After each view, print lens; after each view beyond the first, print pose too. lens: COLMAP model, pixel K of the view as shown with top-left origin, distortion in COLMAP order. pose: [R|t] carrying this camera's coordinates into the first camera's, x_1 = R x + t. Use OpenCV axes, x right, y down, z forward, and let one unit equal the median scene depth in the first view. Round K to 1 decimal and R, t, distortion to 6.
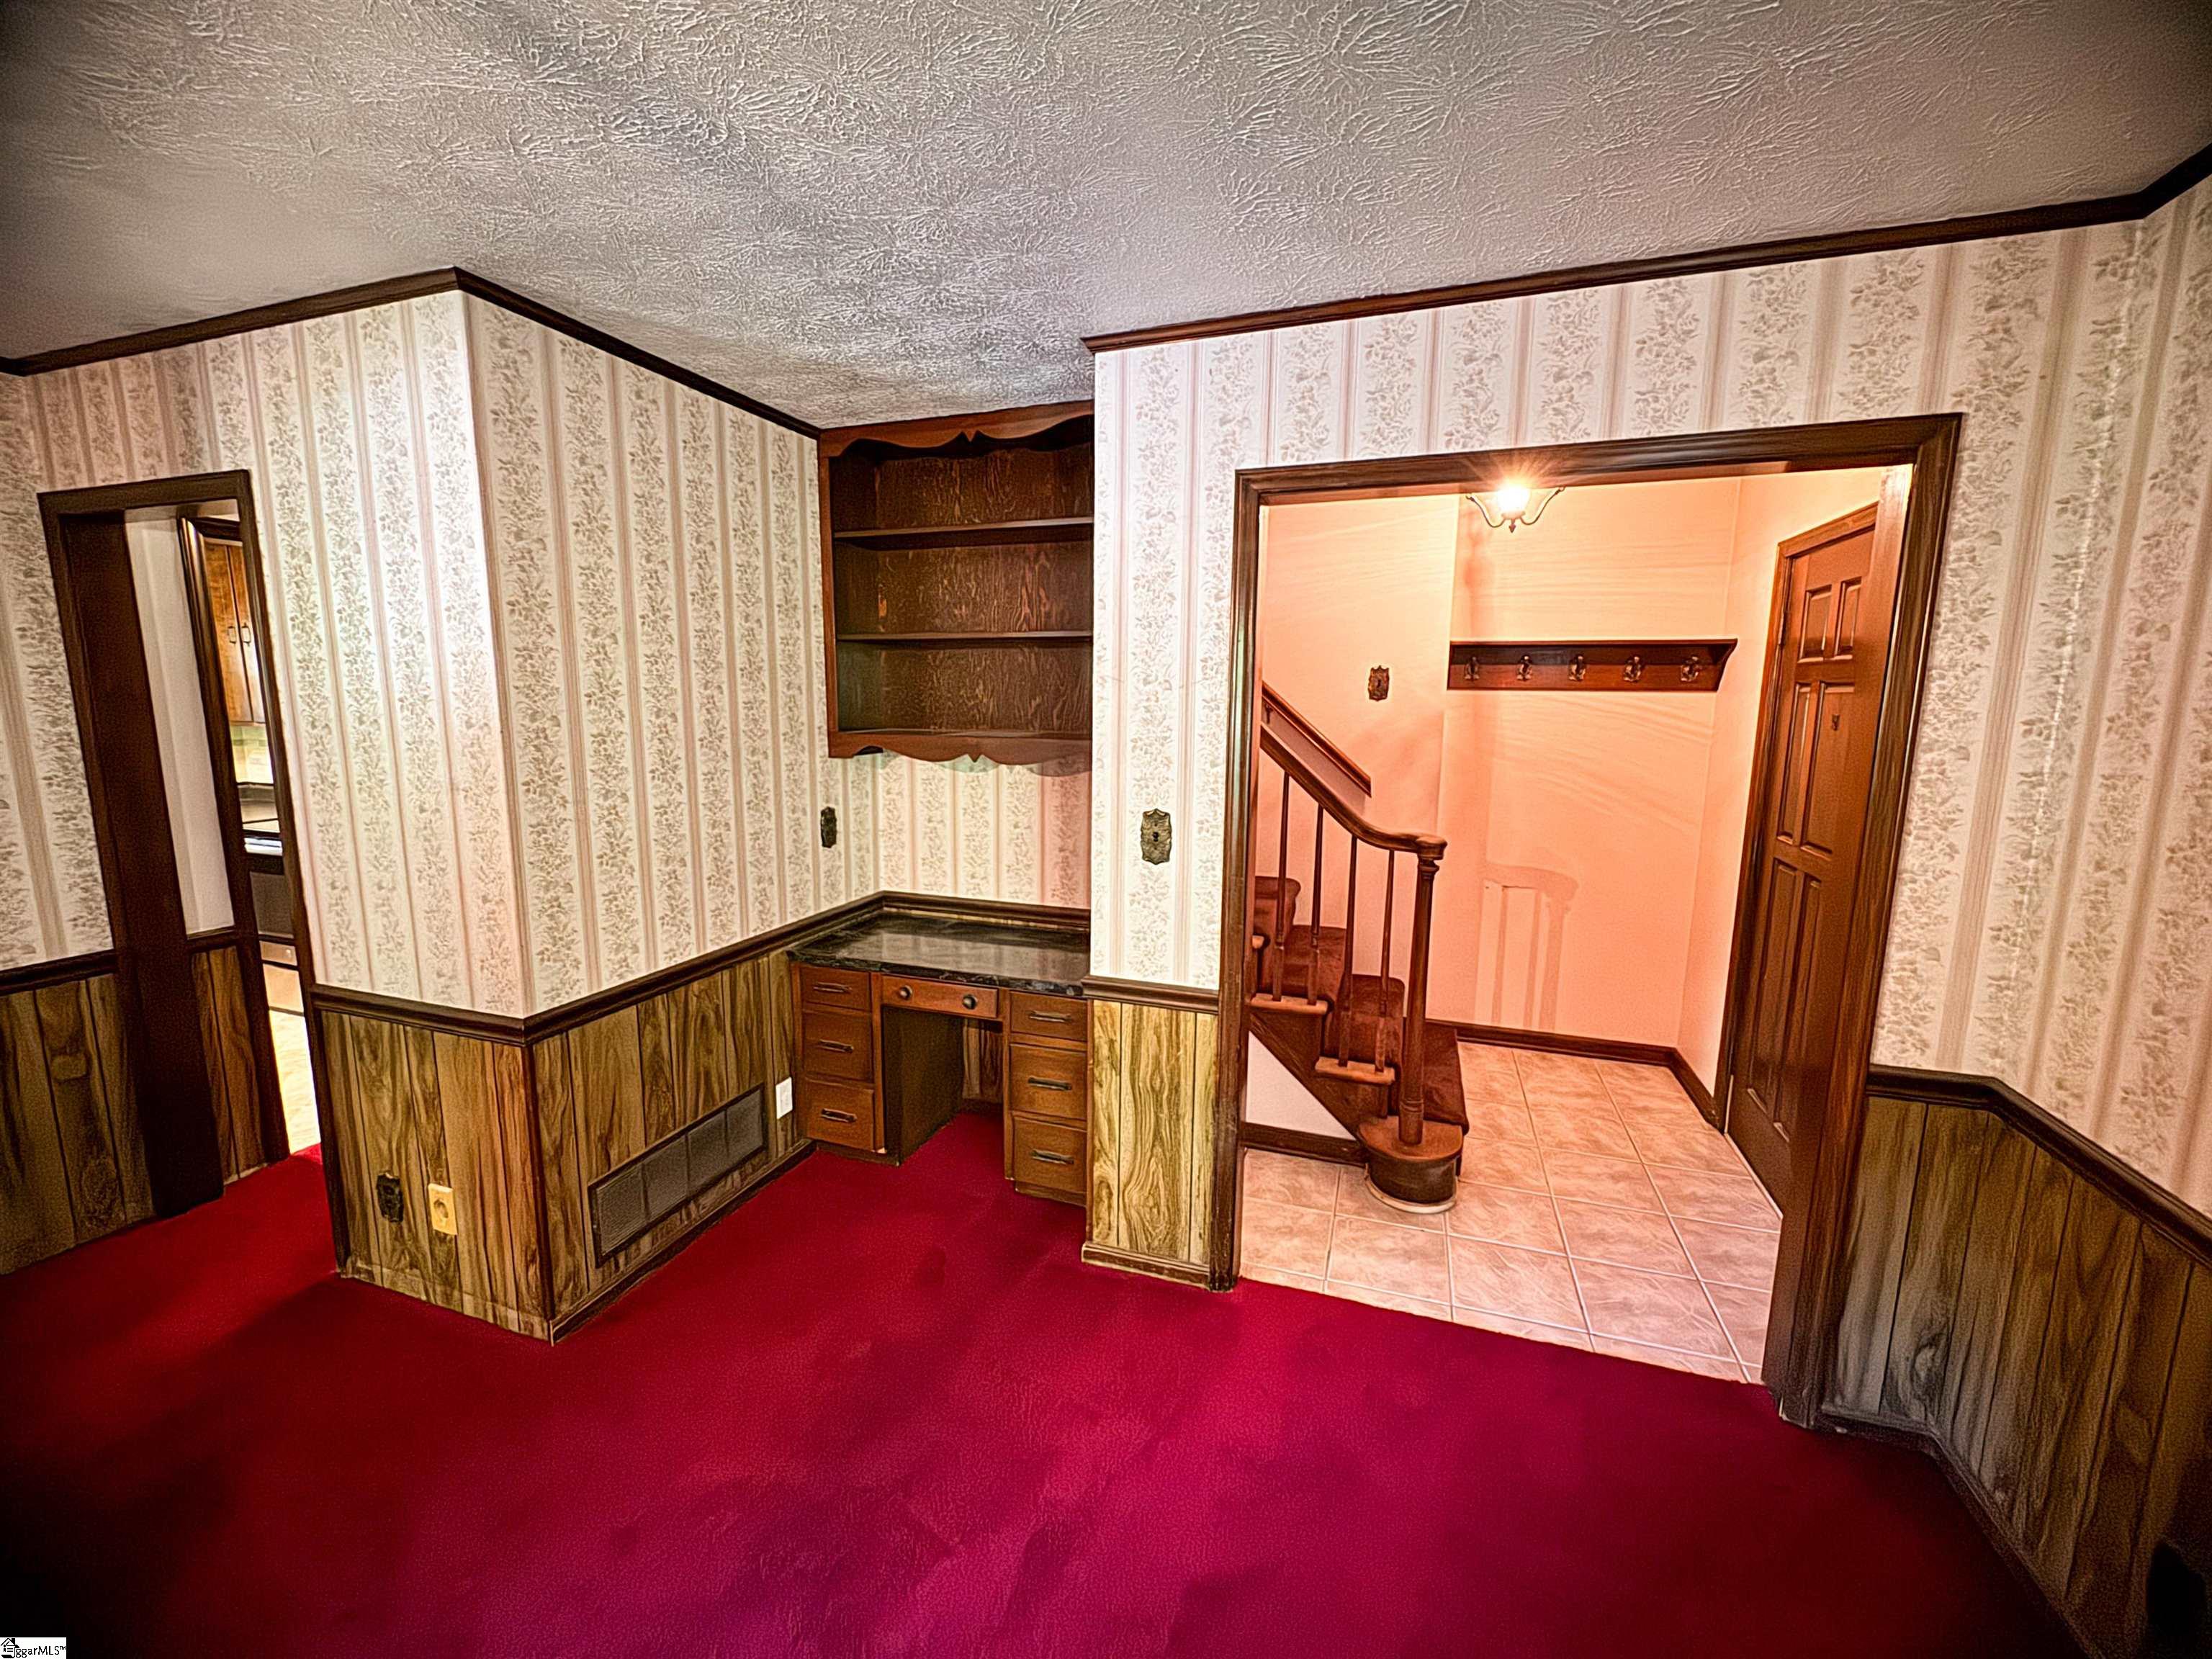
lens RADIAL K [[890.7, 0, 1095.7], [0, 890.7, 828.3], [0, 0, 1]] dist [-0.003367, 0.000020]
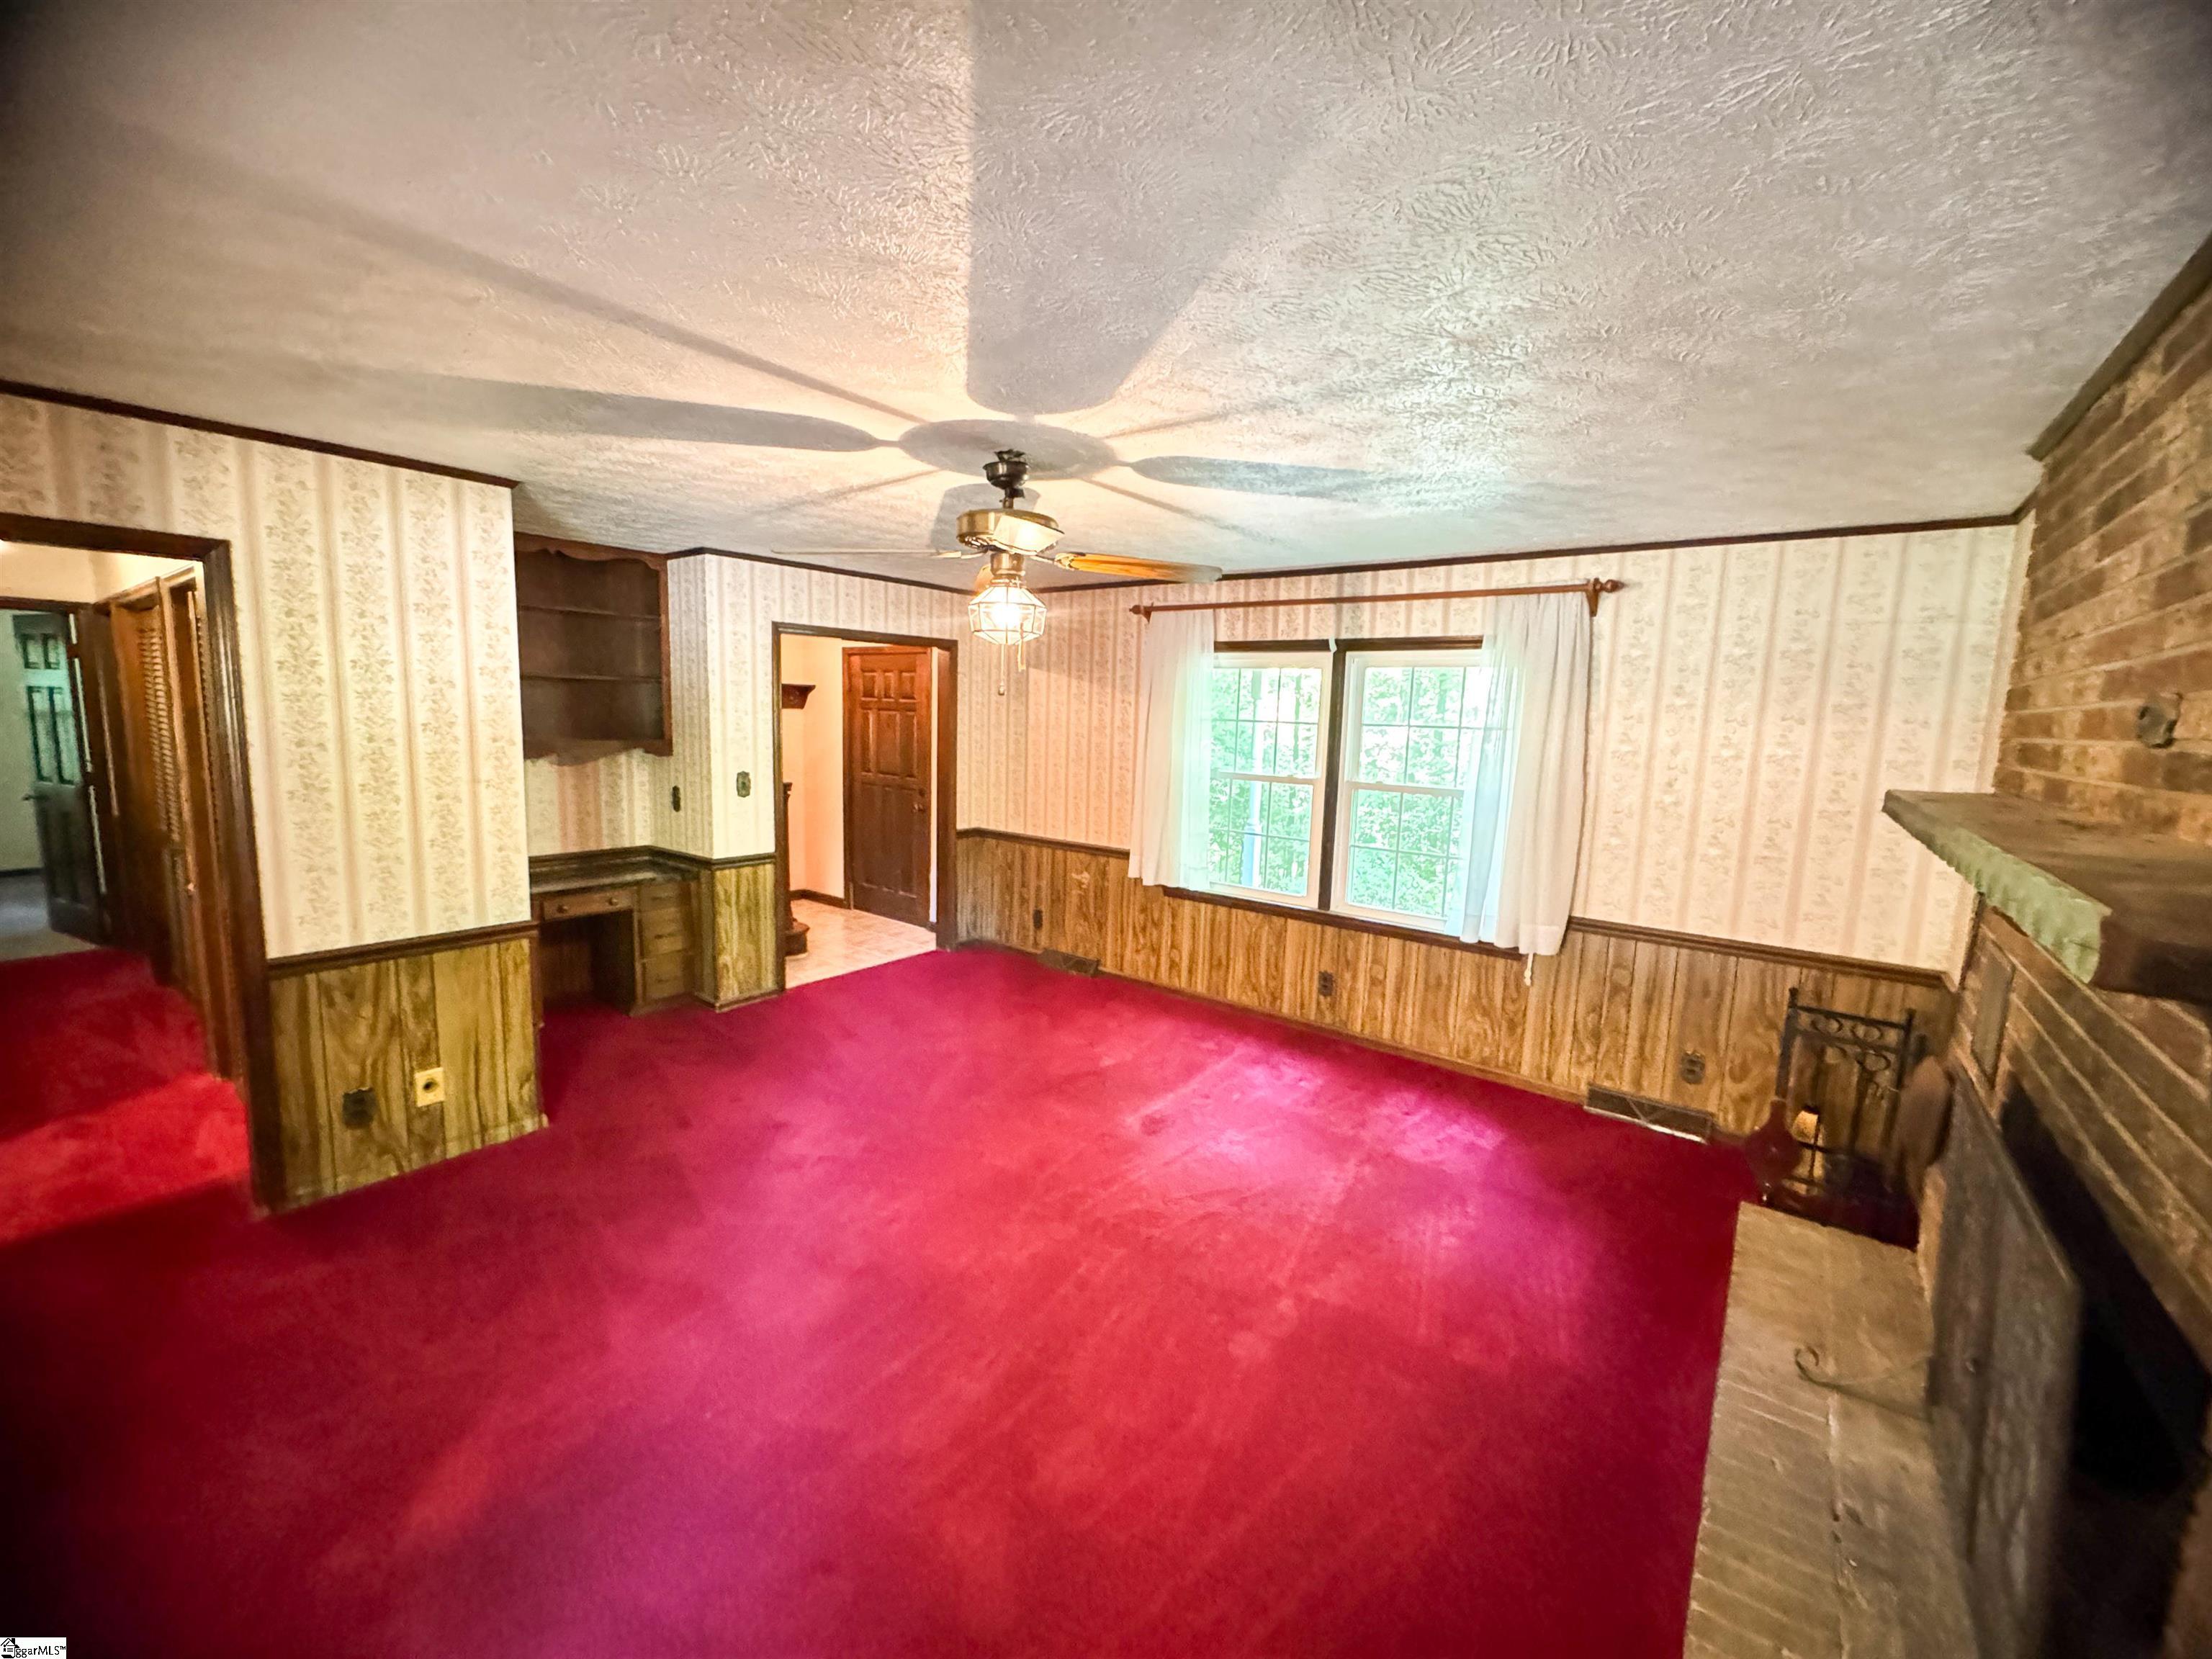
lens RADIAL K [[890.7, 0, 1108.3], [0, 890.7, 827.0], [0, 0, 1]] dist [-0.003367, 0.000020]
pose [[0.314383, -0.121283, 0.941517, -1.656675], [0.114442, 0.989414, 0.089239, 0.020381], [-0.942373, 0.079694, 0.324935, -0.490730]]
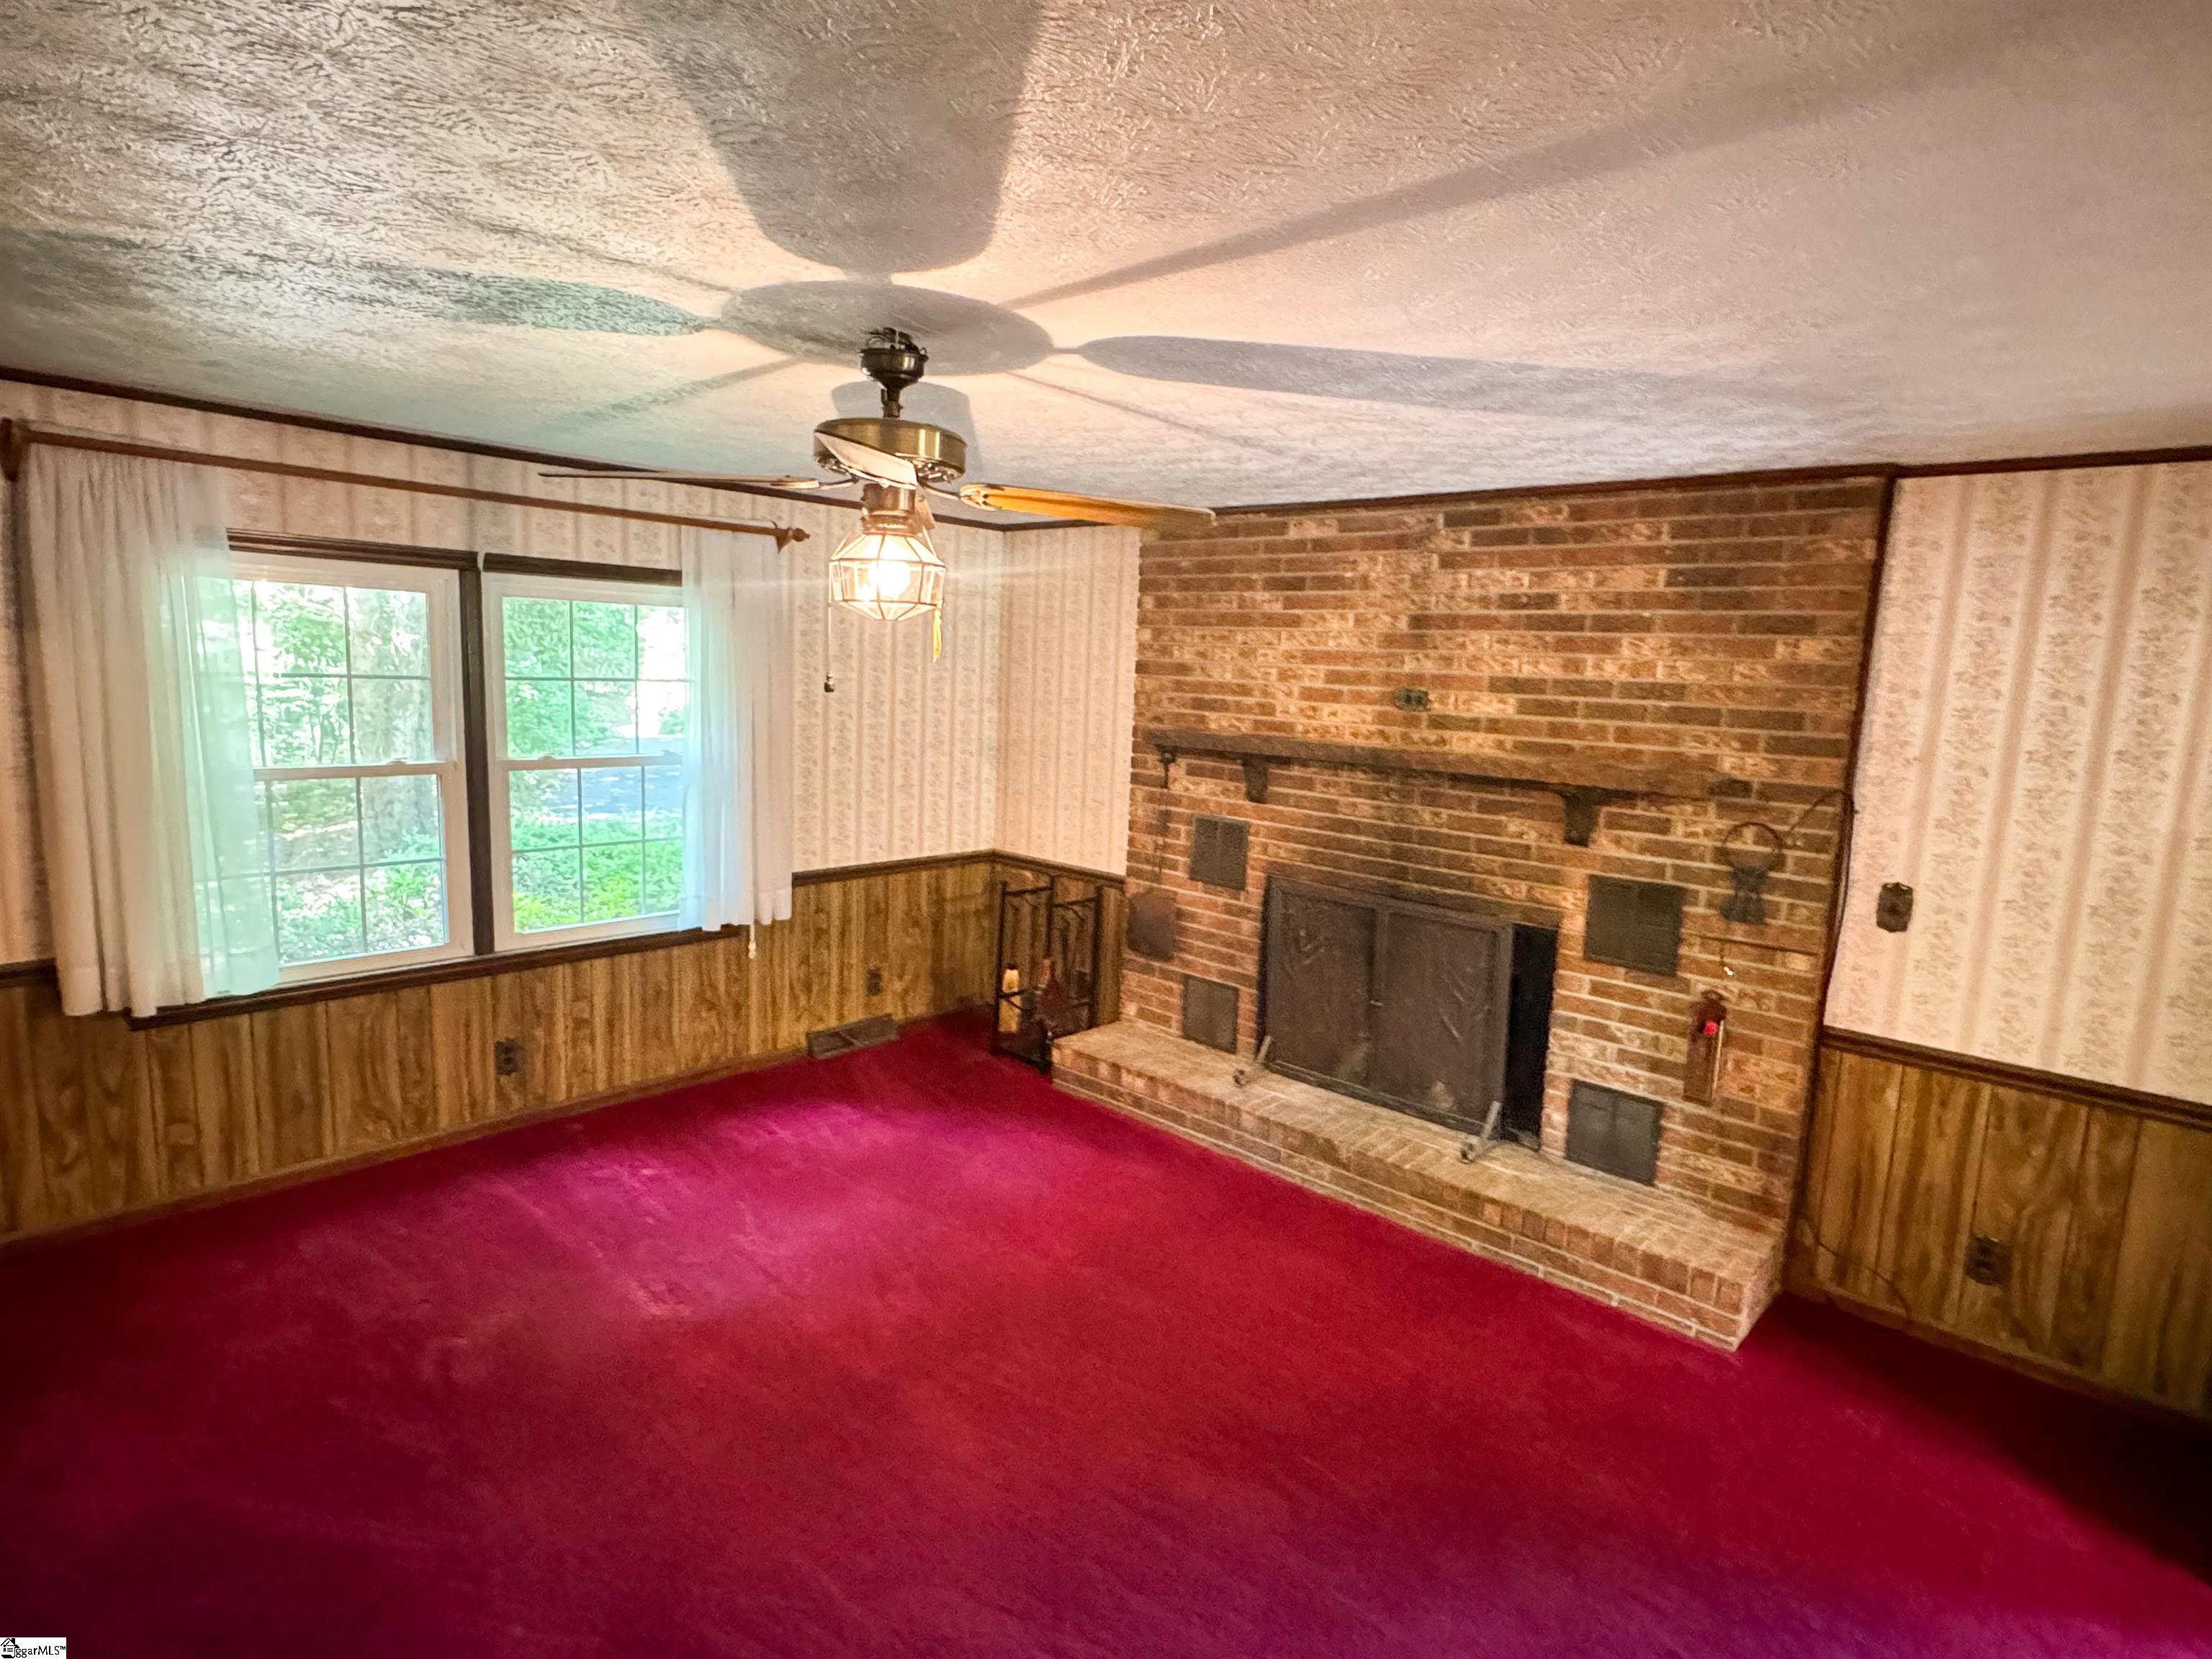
lens RADIAL K [[1174.3, 0, 1108.0], [0, 1174.3, 820.7], [0, 0, 1]] dist [-0.004215, 0.000694]
pose [[-0.920706, -0.100139, 0.377191, -1.155228], [0.007583, 0.961745, 0.273841, -0.241769], [-0.390184, 0.254987, -0.884725, 0.902198]]
